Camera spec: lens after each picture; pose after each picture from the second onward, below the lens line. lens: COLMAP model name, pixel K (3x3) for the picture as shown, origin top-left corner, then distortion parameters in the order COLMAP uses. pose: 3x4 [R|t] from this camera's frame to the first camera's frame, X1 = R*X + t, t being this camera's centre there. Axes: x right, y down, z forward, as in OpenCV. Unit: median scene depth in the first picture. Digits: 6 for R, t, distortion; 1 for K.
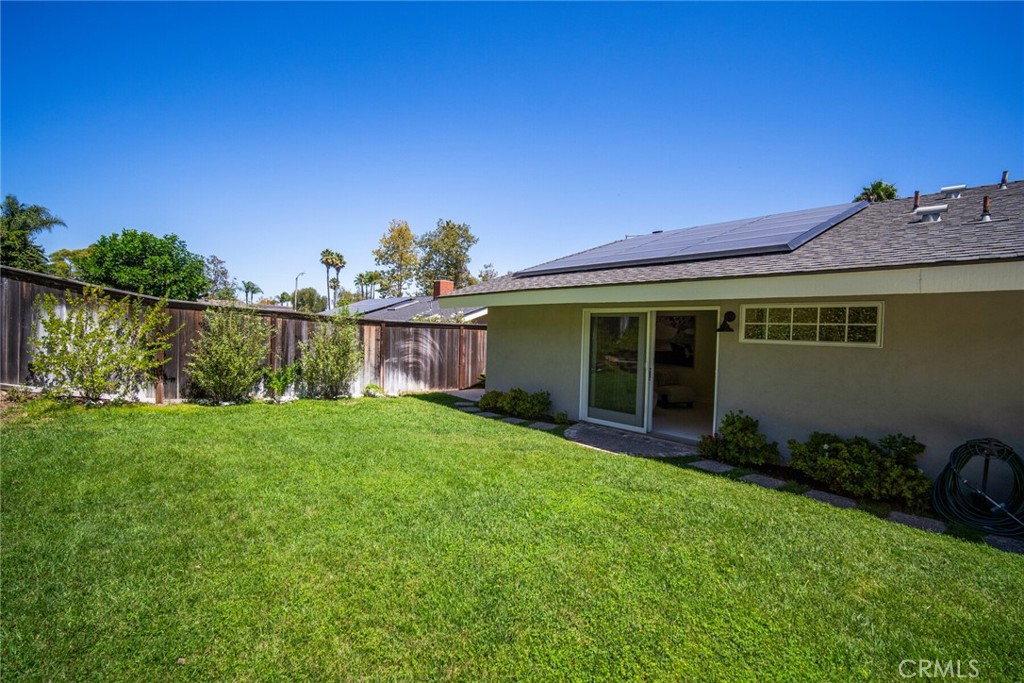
lens RADIAL K [[454.8, 0, 513.1], [0, 454.8, 334.0], [0, 0, 1]] dist [0.001347, 0.000097]
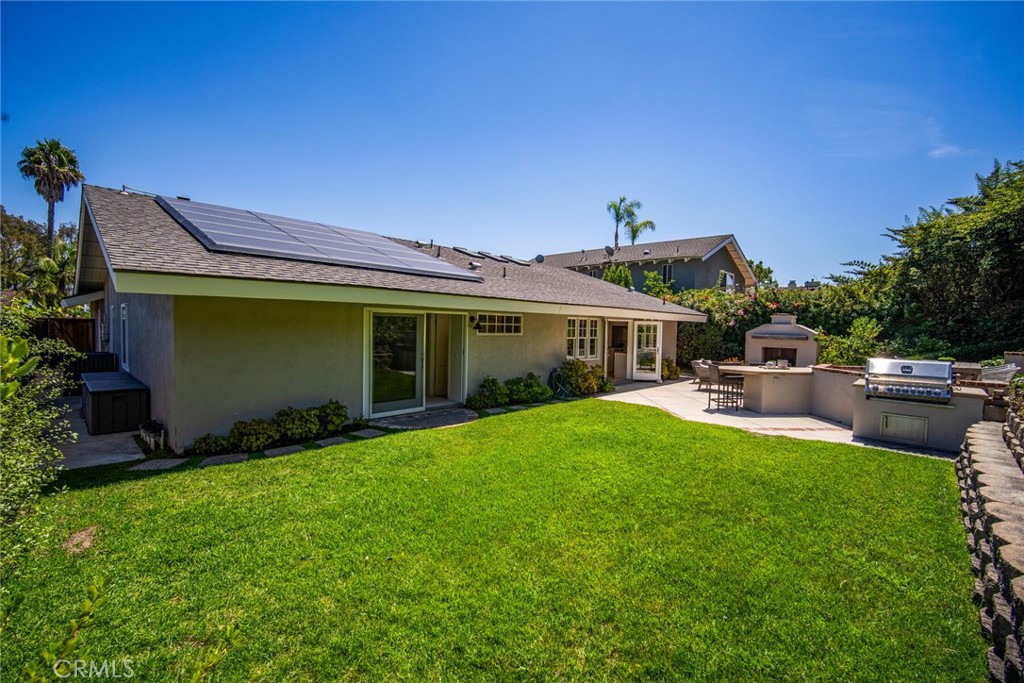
lens RADIAL K [[454.8, 0, 513.1], [0, 454.8, 334.0], [0, 0, 1]] dist [0.001347, 0.000097]
pose [[-0.079105, -0.022678, 0.996608, -0.969789], [0.009580, 0.999678, 0.023508, -0.019870], [-0.996820, 0.011407, -0.078862, 0.843837]]
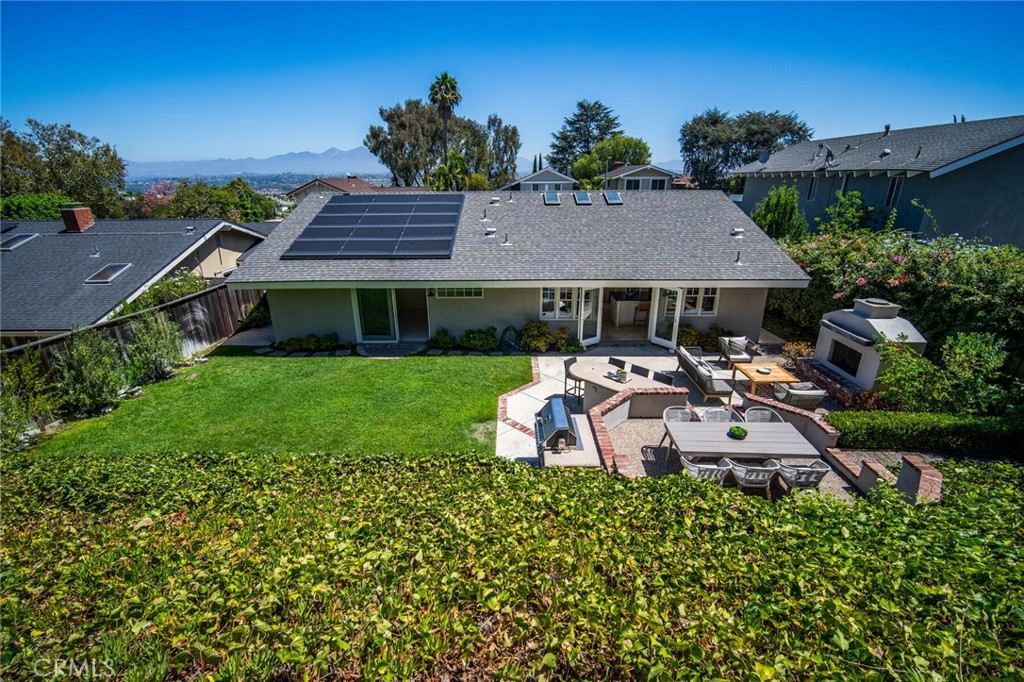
lens RADIAL K [[454.8, 0, 513.1], [0, 454.8, 333.5], [0, 0, 1]] dist [0.001347, 0.000097]
pose [[0.689169, -0.261242, 0.675868, -0.712563], [0.037671, 0.944403, 0.326626, -0.464224], [-0.723620, -0.199640, 0.660695, -0.720992]]
